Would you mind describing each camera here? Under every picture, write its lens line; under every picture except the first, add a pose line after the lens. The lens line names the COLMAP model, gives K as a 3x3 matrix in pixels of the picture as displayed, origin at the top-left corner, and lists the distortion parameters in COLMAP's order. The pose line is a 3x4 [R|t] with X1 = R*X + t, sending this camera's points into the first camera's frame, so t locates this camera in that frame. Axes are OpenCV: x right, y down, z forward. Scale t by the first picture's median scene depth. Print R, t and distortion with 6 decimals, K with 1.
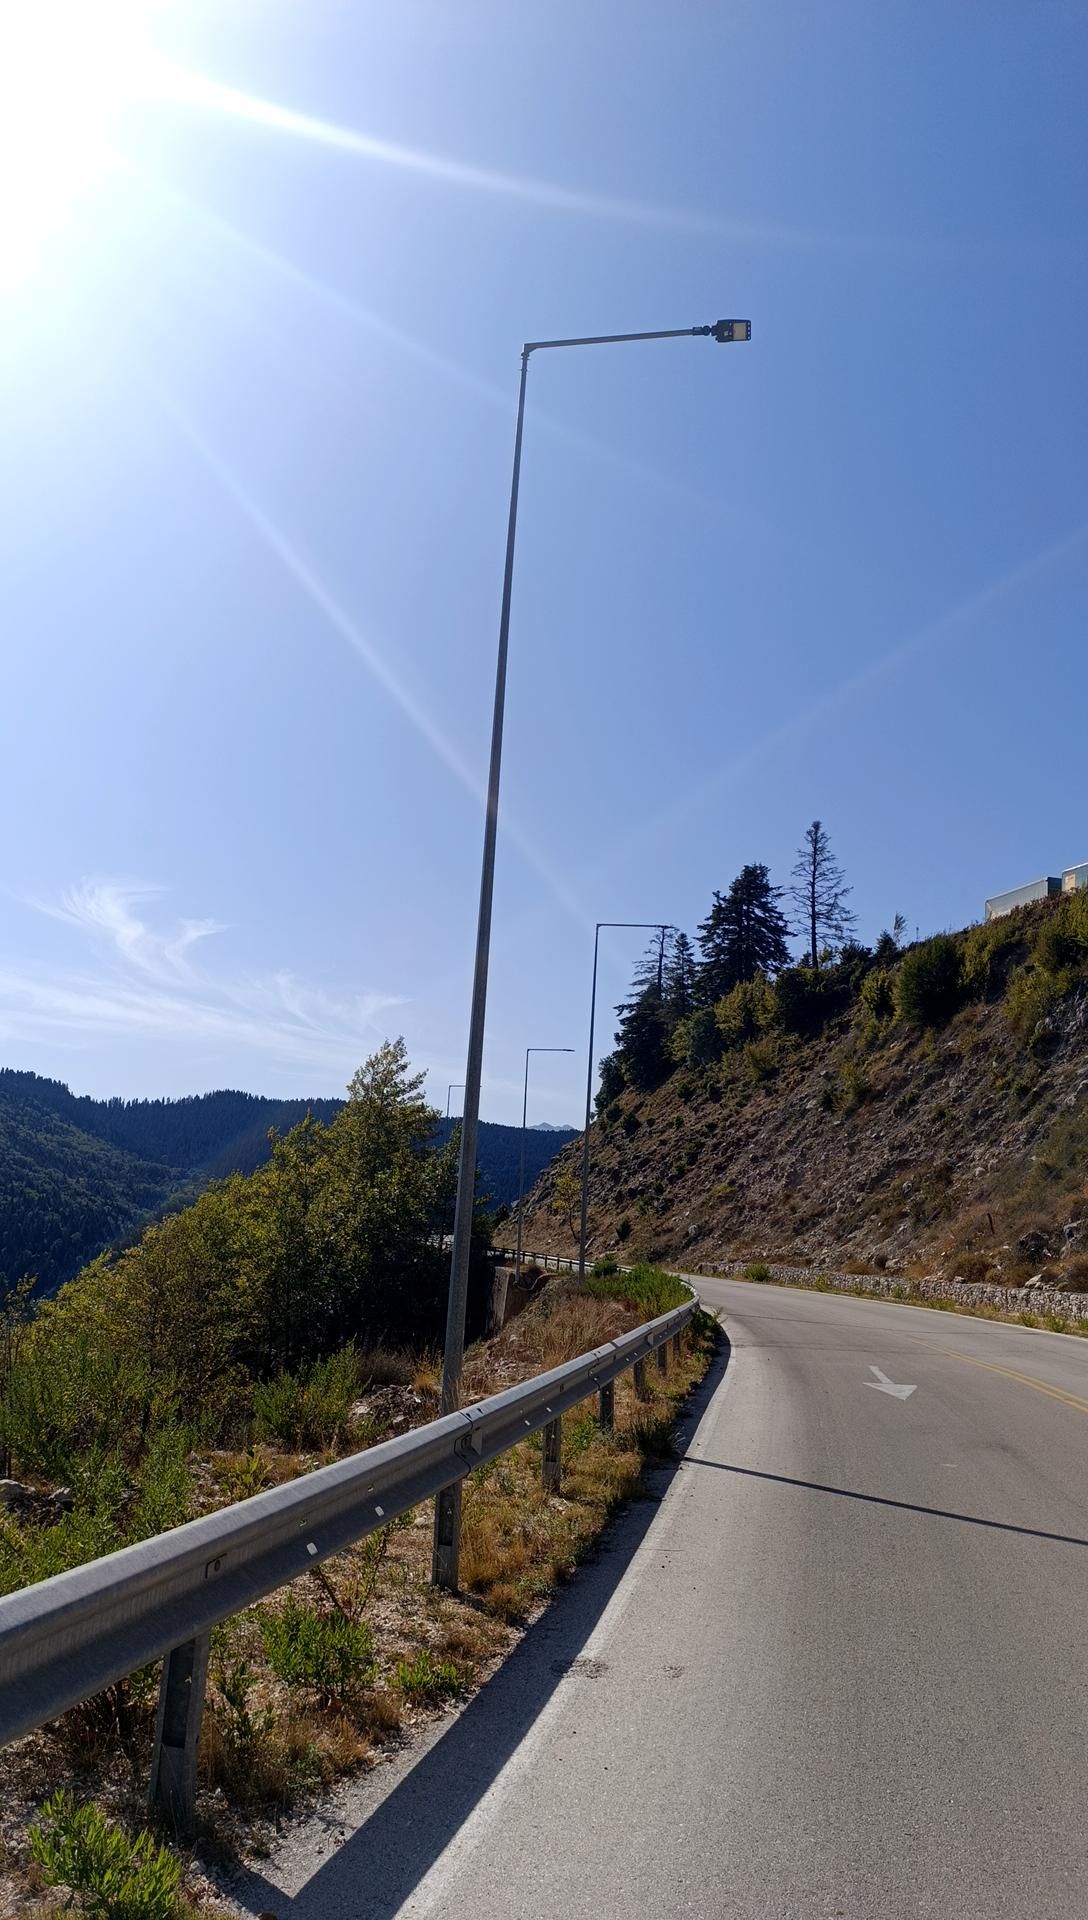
lens RADIAL K [[1315.7, 0, 520.8], [0, 1315.7, 986.6], [0, 0, 1]] dist [0.060430, -0.151366]
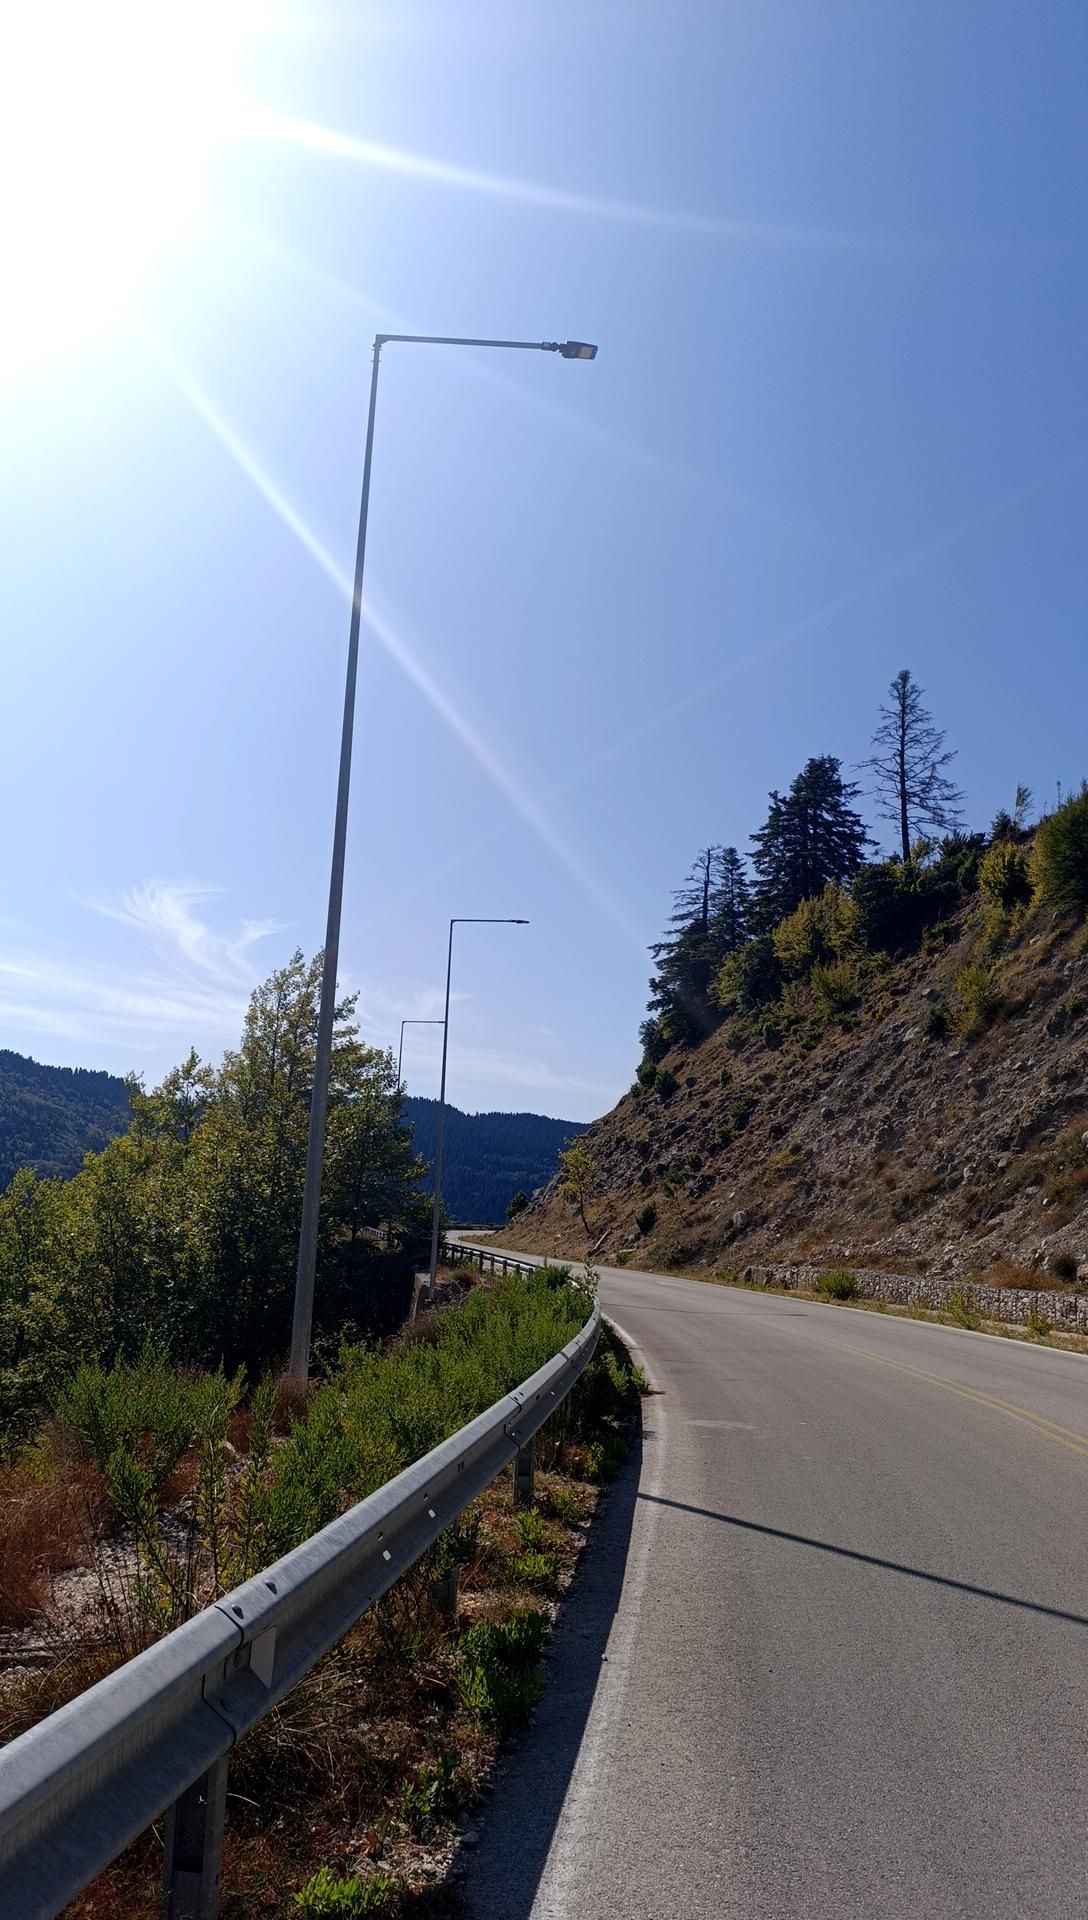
lens RADIAL K [[1323.4, 0, 509.0], [0, 1323.4, 990.9], [0, 0, 1]] dist [0.026294, -0.028243]
pose [[0.998071, -0.019850, -0.058818, 0.049156], [0.020170, 0.999785, 0.004847, 0.055549], [0.058709, -0.006024, 0.998257, 0.280010]]
